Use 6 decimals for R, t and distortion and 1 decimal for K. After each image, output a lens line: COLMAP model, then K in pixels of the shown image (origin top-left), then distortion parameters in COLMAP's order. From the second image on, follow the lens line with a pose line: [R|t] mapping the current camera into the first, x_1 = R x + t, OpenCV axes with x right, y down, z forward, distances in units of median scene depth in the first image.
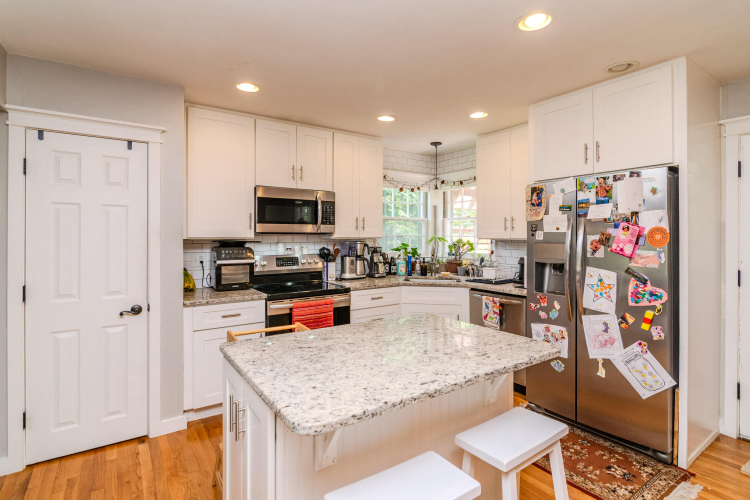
lens RADIAL K [[375.9, 0, 379.4], [0, 375.9, 239.2], [0, 0, 1]] dist [-0.000867, 0.000215]
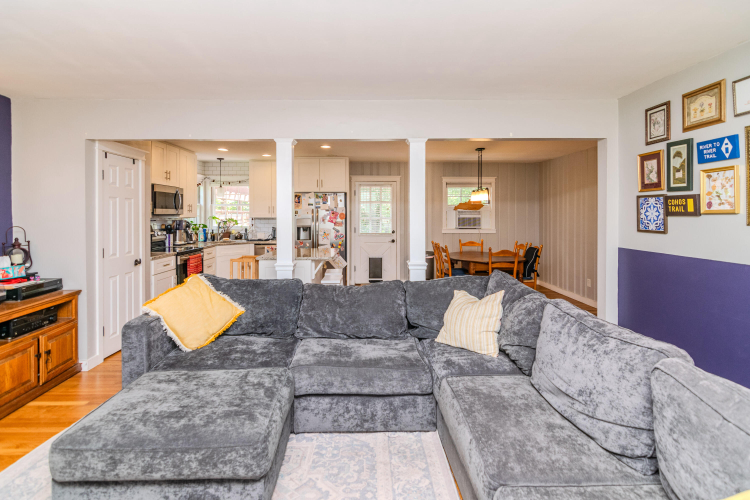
lens RADIAL K [[372.9, 0, 370.9], [0, 372.9, 215.7], [0, 0, 1]] dist [-0.004373, -0.000530]
pose [[0.565320, -0.003403, 0.824865, -1.351834], [0.009057, 0.999957, -0.002081, -0.001877], [-0.824822, 0.008647, 0.565326, -0.736270]]
